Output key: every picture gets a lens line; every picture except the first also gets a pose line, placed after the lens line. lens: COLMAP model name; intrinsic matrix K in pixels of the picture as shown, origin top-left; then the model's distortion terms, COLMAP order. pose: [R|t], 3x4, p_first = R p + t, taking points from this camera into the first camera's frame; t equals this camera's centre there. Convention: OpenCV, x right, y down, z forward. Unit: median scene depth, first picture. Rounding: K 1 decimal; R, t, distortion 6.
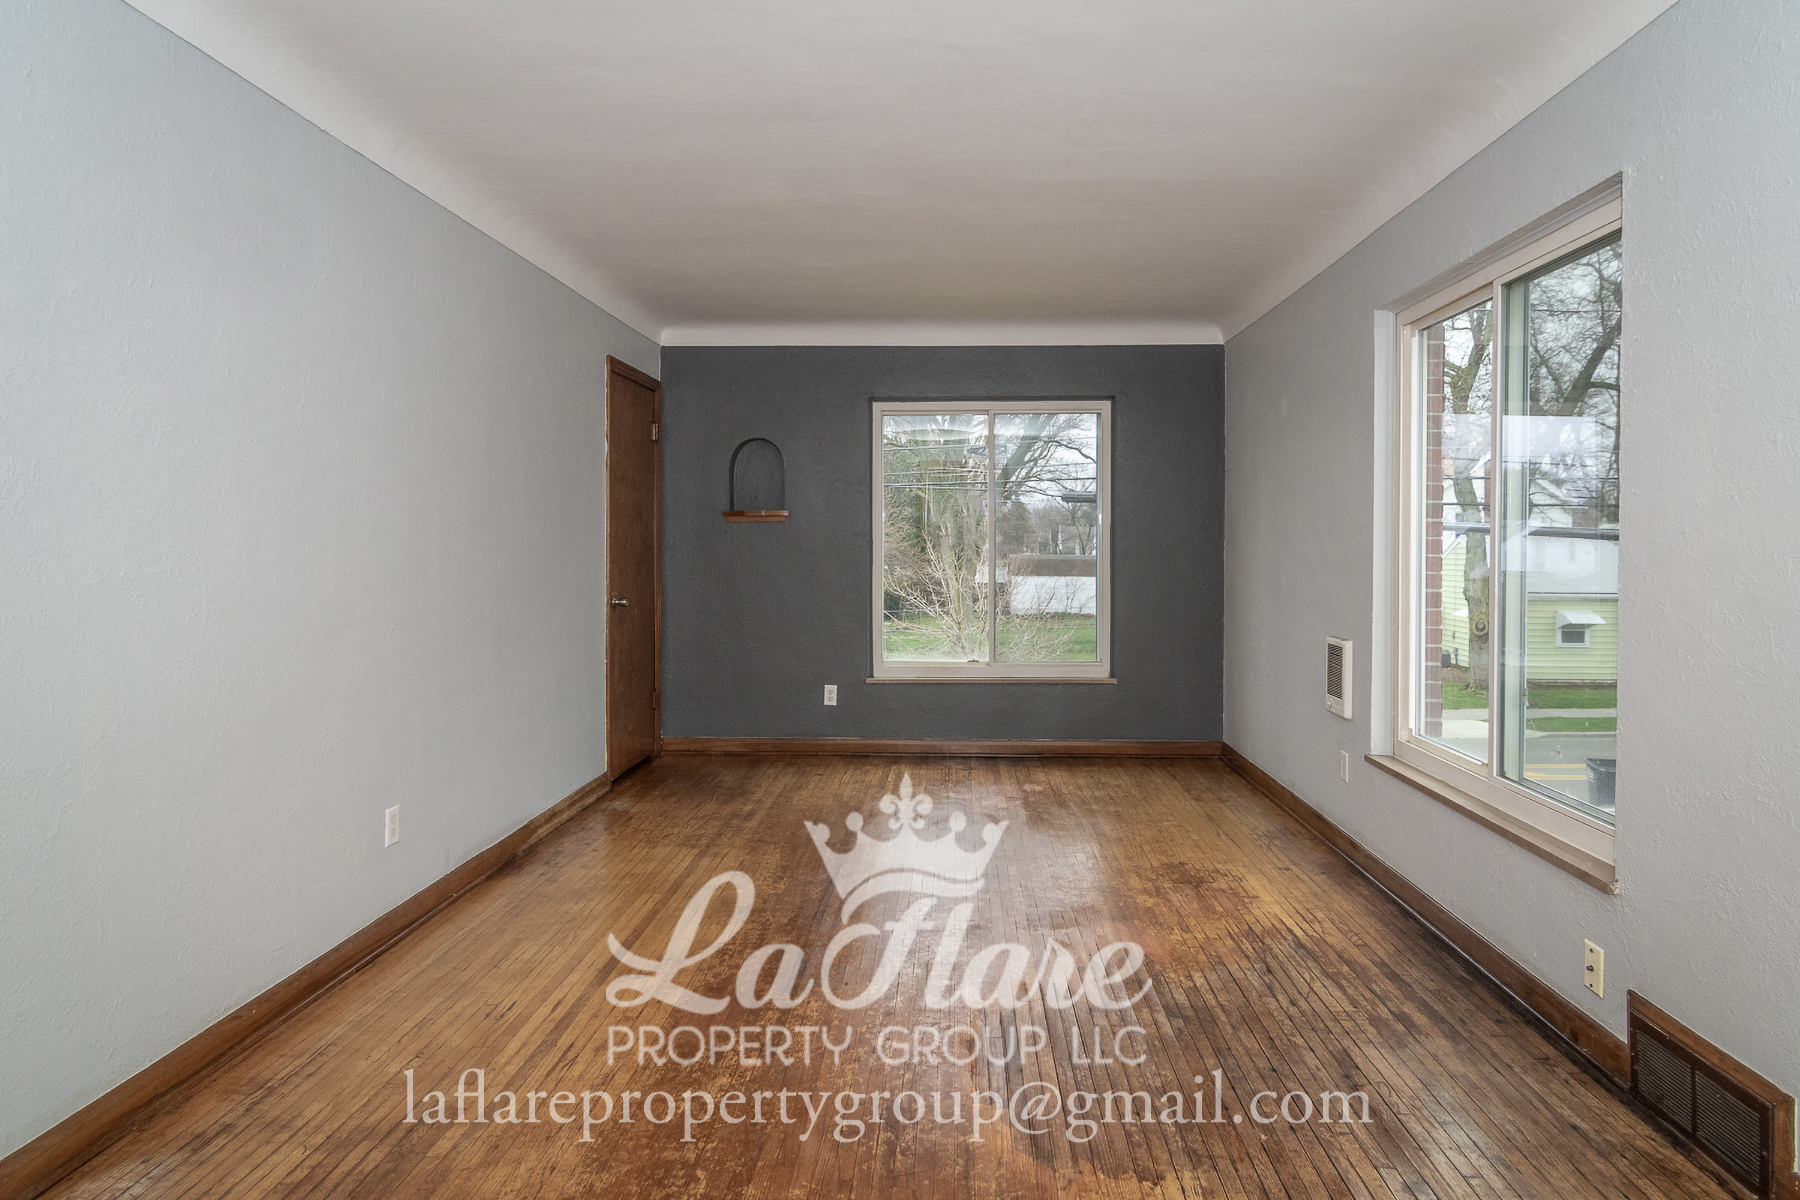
lens RADIAL K [[1042.7, 0, 952.9], [0, 1042.7, 539.6], [0, 0, 1]] dist [0.003371, 0.000879]
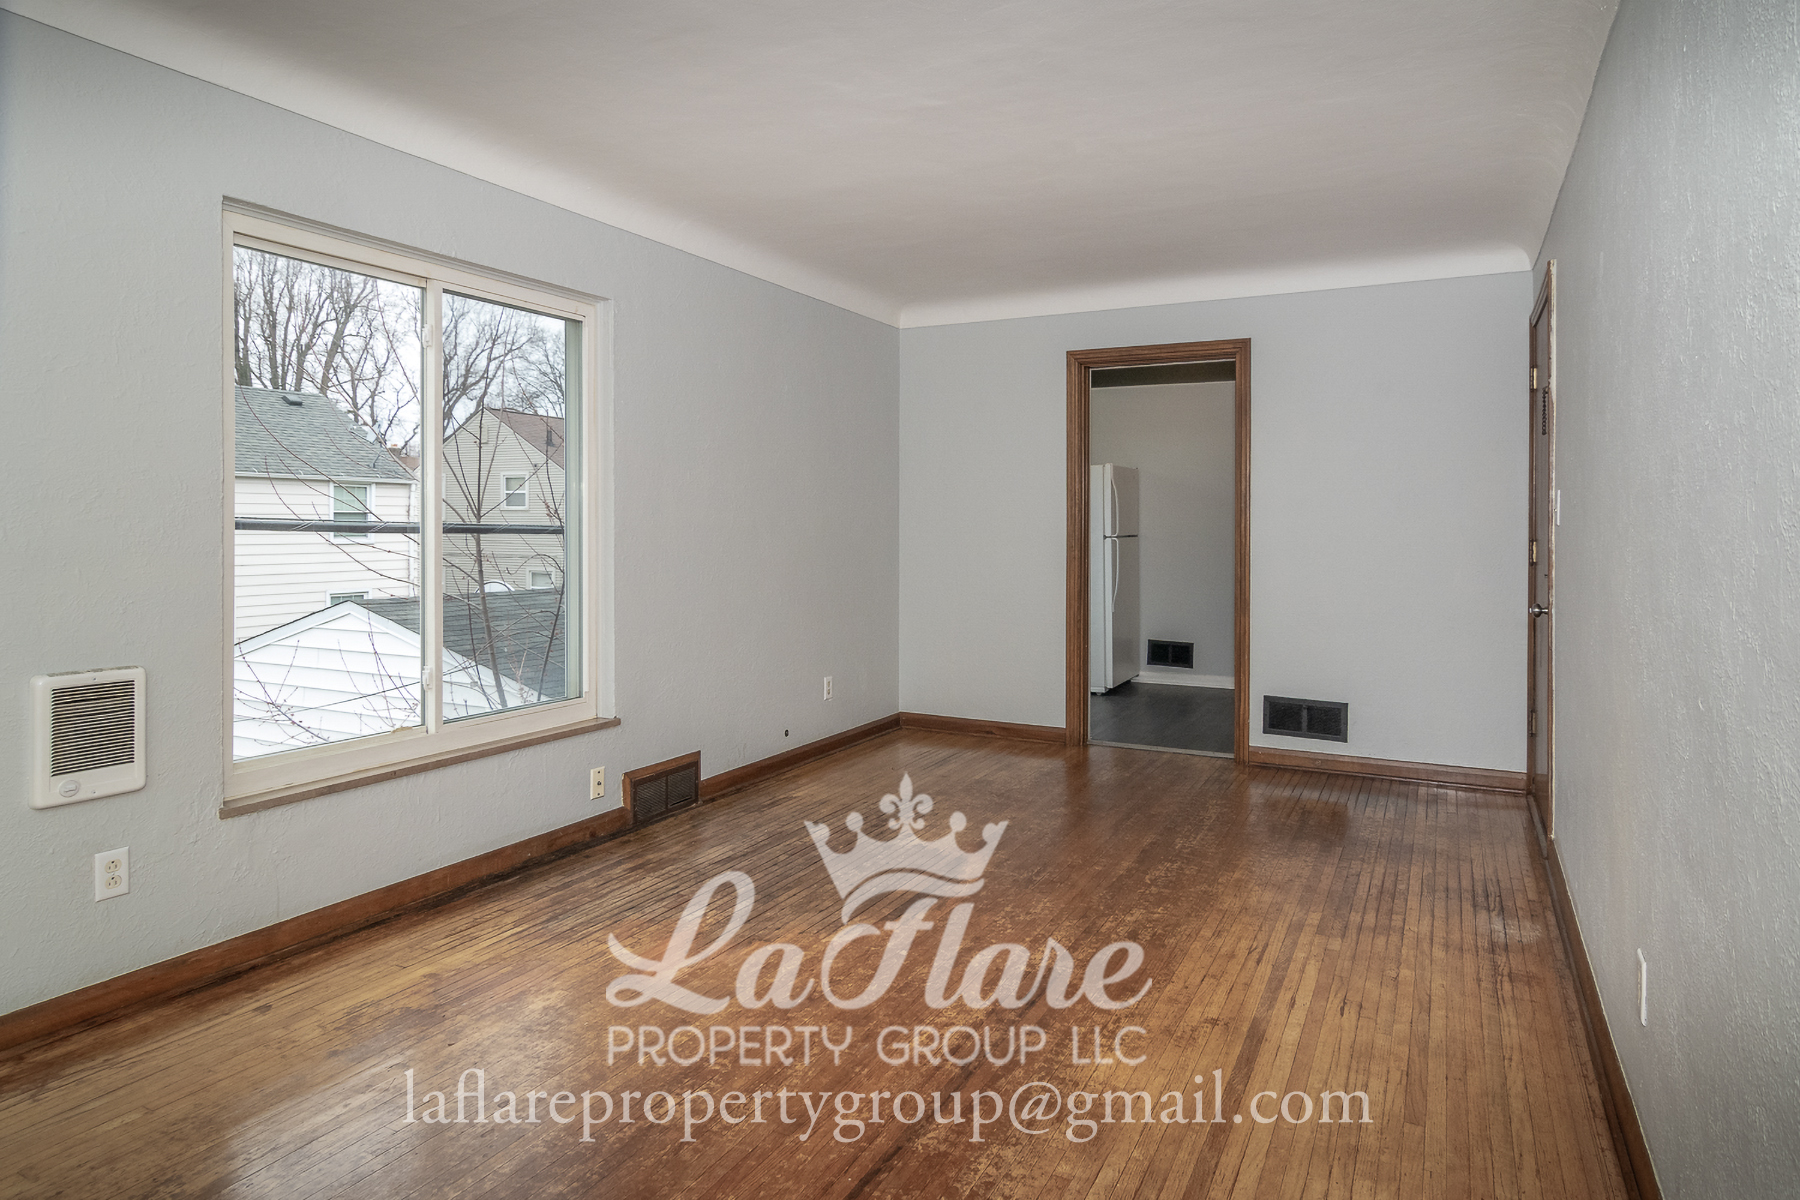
lens RADIAL K [[1042.7, 0, 952.9], [0, 1042.7, 539.6], [0, 0, 1]] dist [0.003371, 0.000879]
pose [[-0.906509, -0.009881, 0.422071, -0.415870], [-0.005280, 0.999913, 0.012069, 0.010811], [-0.422153, 0.008712, -0.906483, 1.668845]]
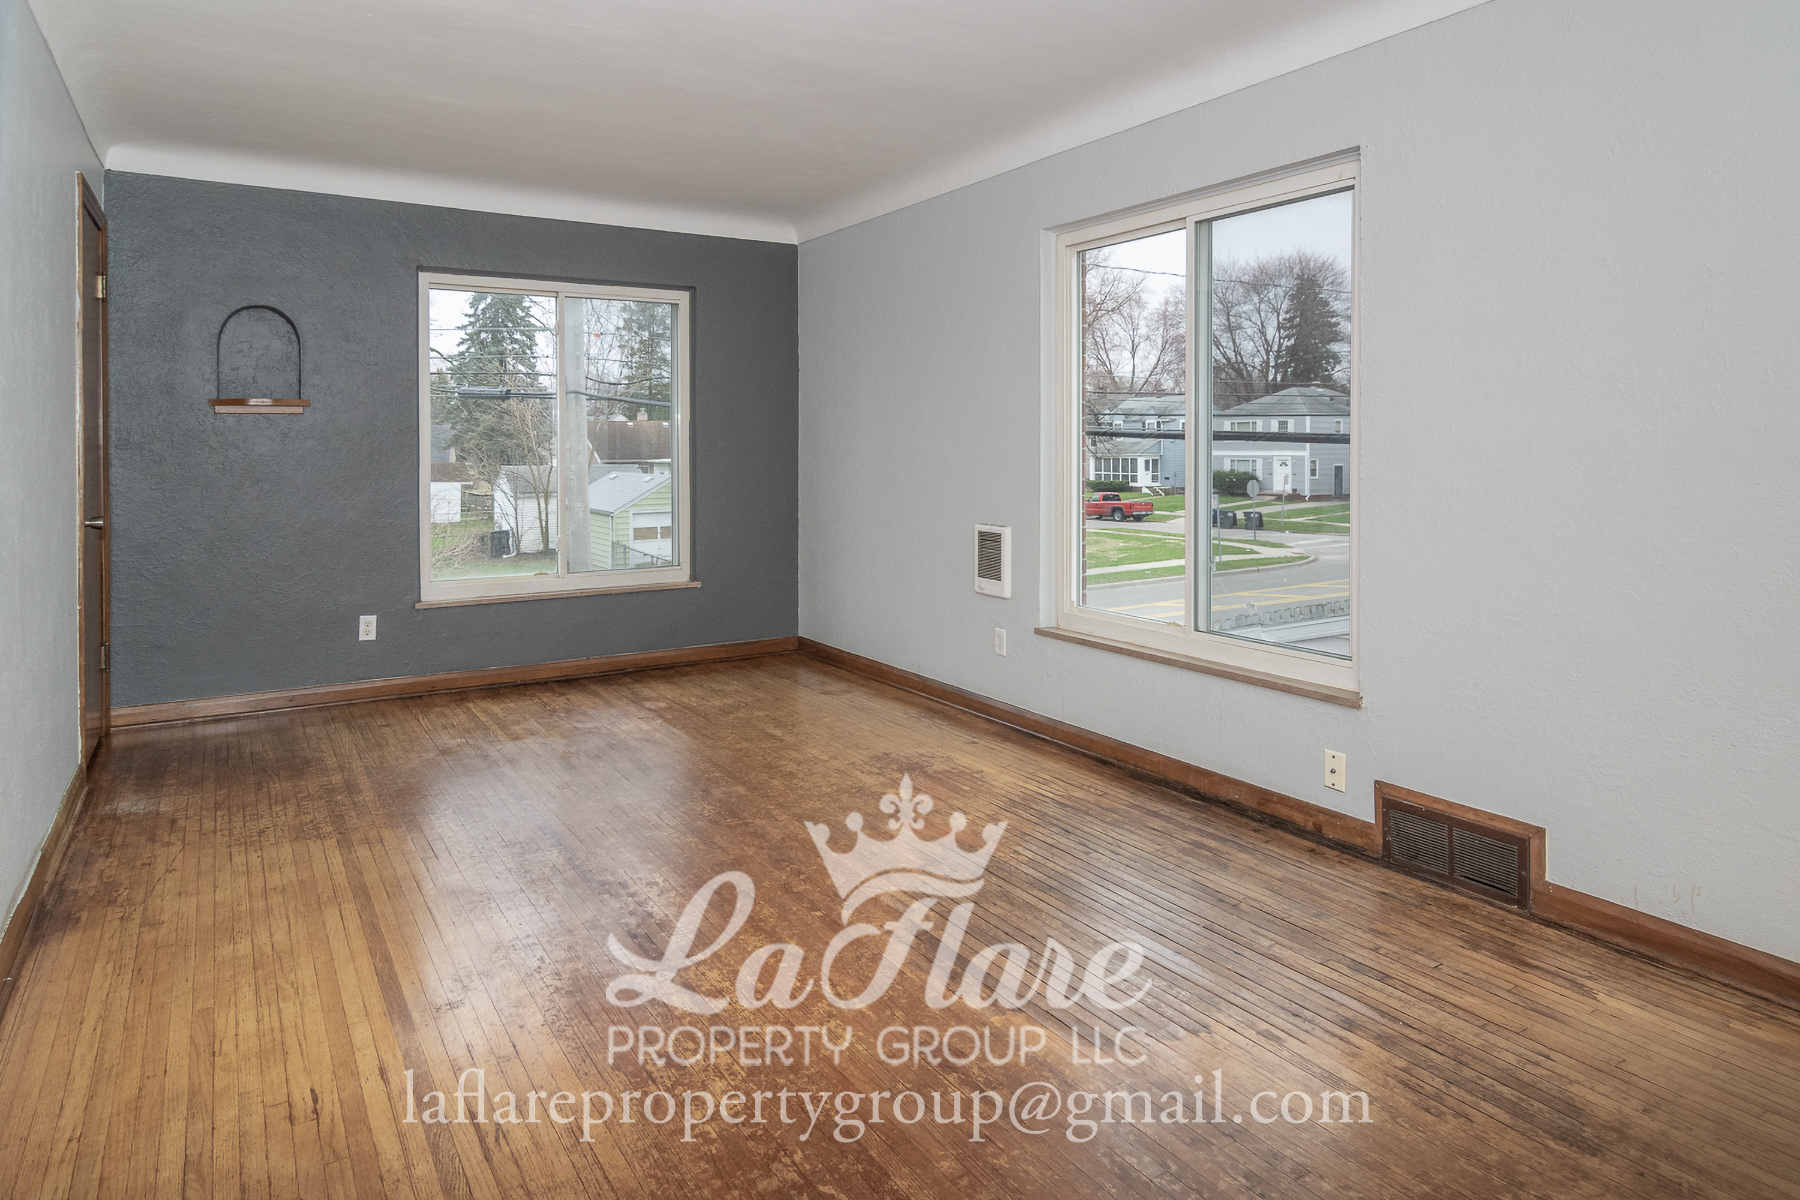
lens RADIAL K [[1053.1, 0, 887.2], [0, 1053.1, 437.3], [0, 0, 1]] dist [0.000729, 0.000449]
pose [[0.839708, 0.001470, 0.543036, -0.404911], [0.000643, 0.999993, -0.003703, 0.007530], [-0.543037, 0.003458, 0.839702, 0.165234]]
